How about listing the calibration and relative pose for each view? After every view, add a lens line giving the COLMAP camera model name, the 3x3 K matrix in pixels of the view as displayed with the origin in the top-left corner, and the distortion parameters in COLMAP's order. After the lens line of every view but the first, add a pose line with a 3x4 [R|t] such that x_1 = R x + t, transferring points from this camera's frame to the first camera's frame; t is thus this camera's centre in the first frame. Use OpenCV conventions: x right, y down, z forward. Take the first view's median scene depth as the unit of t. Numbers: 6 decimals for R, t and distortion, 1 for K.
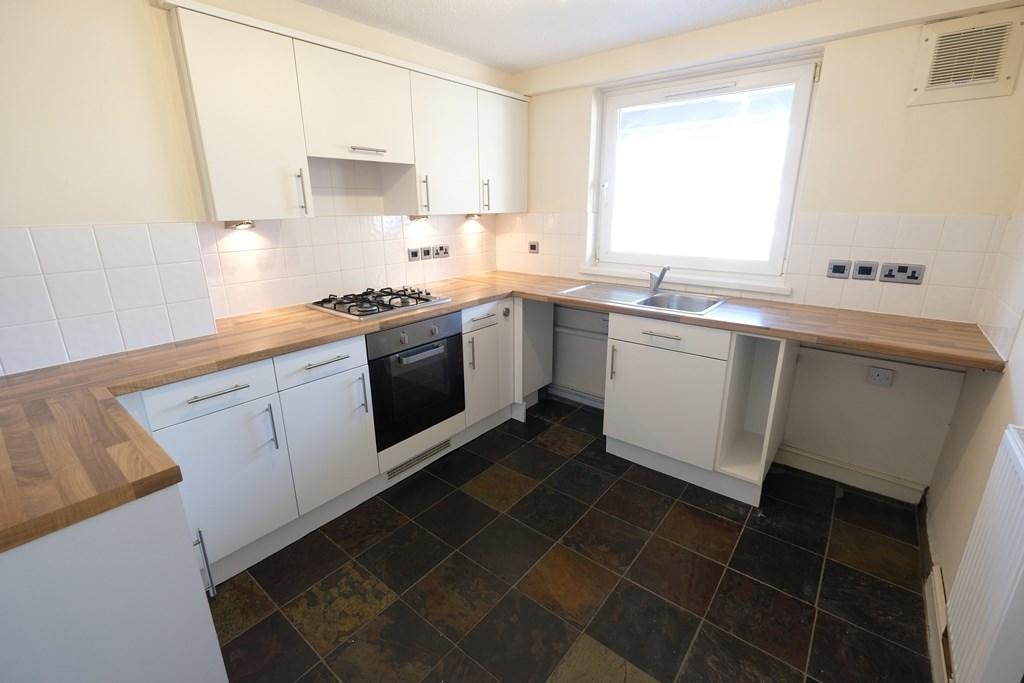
lens RADIAL K [[441.5, 0, 512.0], [0, 441.5, 341.5], [0, 0, 1]] dist [-0.001201, -0.000102]
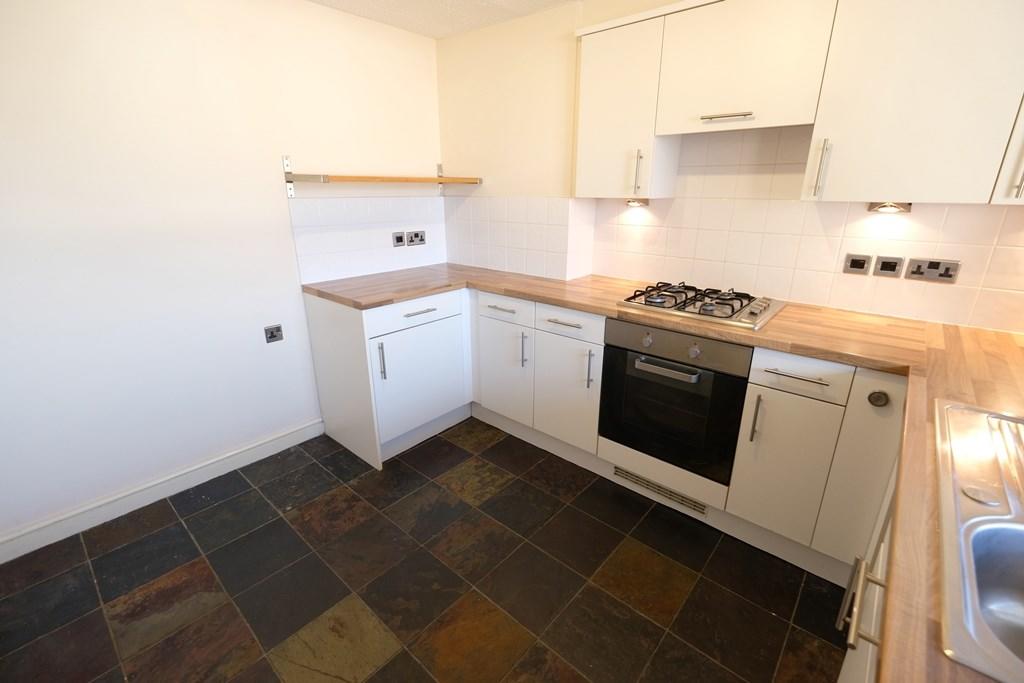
lens RADIAL K [[443.7, 0, 511.2], [0, 443.7, 337.6], [0, 0, 1]] dist [-0.002479, 0.000368]
pose [[-0.034761, 0.329650, -0.943463, 0.576386], [-0.292661, 0.899292, 0.324999, -0.214794], [0.955584, 0.287412, 0.065215, 0.674038]]
